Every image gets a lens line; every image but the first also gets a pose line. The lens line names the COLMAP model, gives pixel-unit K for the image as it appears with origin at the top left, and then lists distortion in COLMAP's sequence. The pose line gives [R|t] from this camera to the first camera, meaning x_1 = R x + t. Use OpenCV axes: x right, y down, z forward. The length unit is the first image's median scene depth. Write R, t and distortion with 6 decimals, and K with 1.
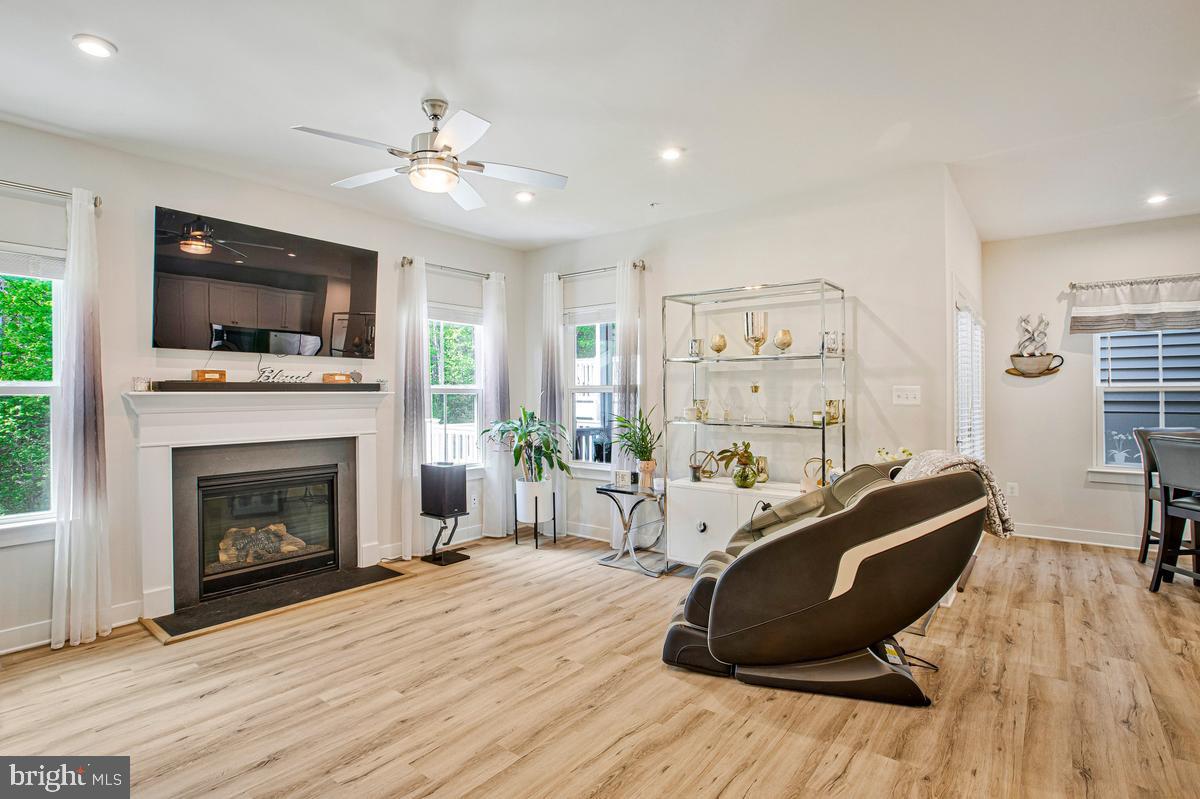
lens RADIAL K [[578.0, 0, 600.0], [0, 578.0, 399.5], [0, 0, 1]] dist [-0.016791, 0.001421]
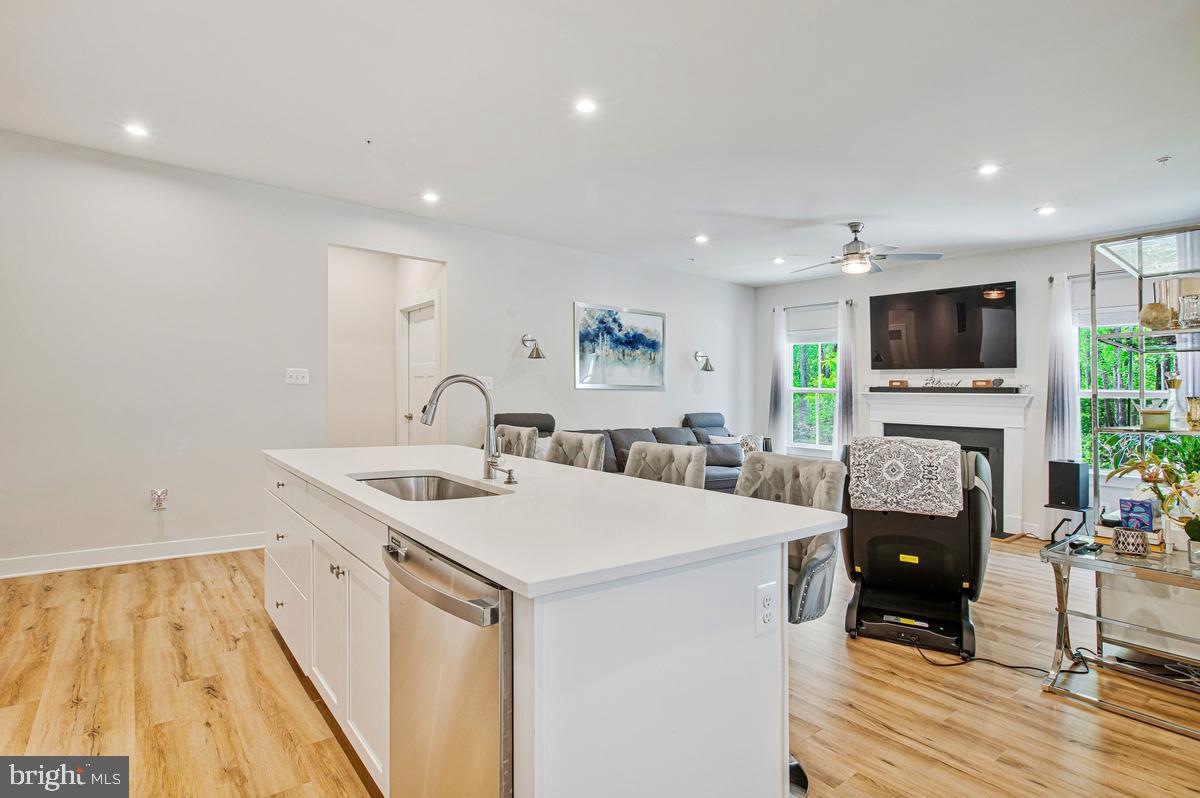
lens RADIAL K [[605.2, 0, 601.8], [0, 605.2, 372.4], [0, 0, 1]] dist [-0.060180, 0.028652]
pose [[-0.213311, -0.044004, -0.975993, 1.259398], [-0.035111, 0.998685, -0.037353, 0.023649], [0.976353, 0.026300, -0.214576, 0.478602]]
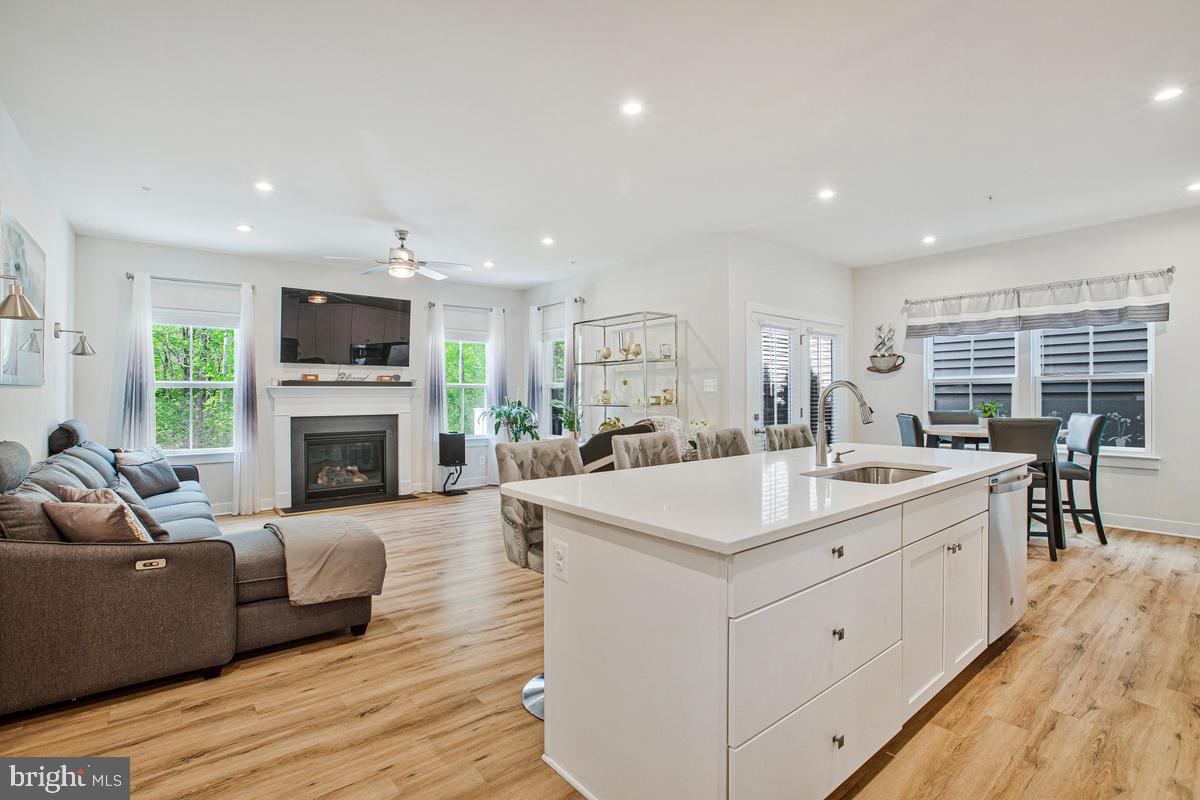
lens RADIAL K [[550.1, 0, 605.1], [0, 550.1, 397.0], [0, 0, 1]] dist [-0.022907, 0.001194]
pose [[0.979202, -0.003492, -0.202857, 0.551775], [0.001996, 0.999969, -0.007581, 0.033219], [0.202877, 0.007018, 0.979179, -0.473037]]
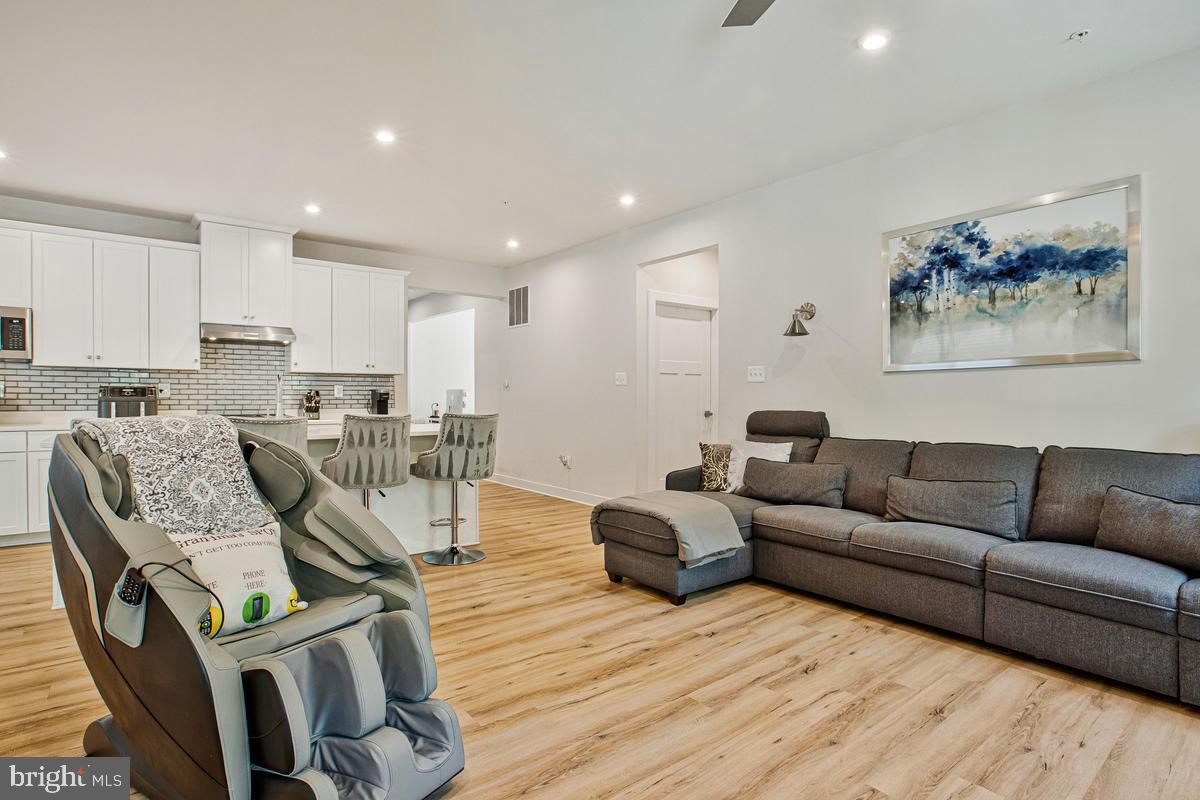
lens RADIAL K [[631.6, 0, 600.0], [0, 631.6, 400.0], [0, 0, 1]] dist [-0.018592, 0.000006]
pose [[-0.970152, -0.002541, 0.242486, -0.167858], [-0.000217, 0.999954, 0.009611, 0.045216], [-0.242499, 0.009272, -0.970107, 1.224509]]
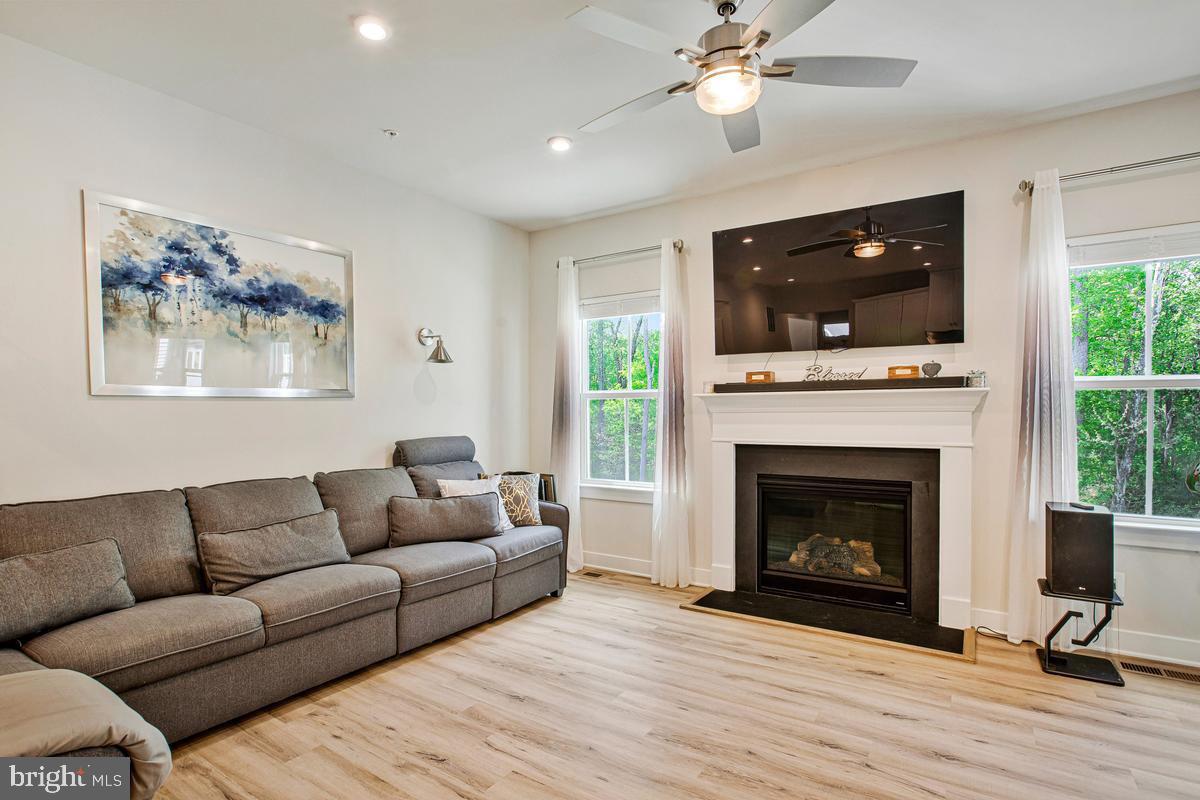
lens RADIAL K [[592.9, 0, 589.8], [0, 592.9, 410.6], [0, 0, 1]] dist [-0.025632, 0.001155]
pose [[0.083340, -0.005470, -0.996506, 0.354660], [-0.005688, 0.999966, -0.005964, 0.025939], [0.996505, 0.006165, 0.083306, 0.573125]]
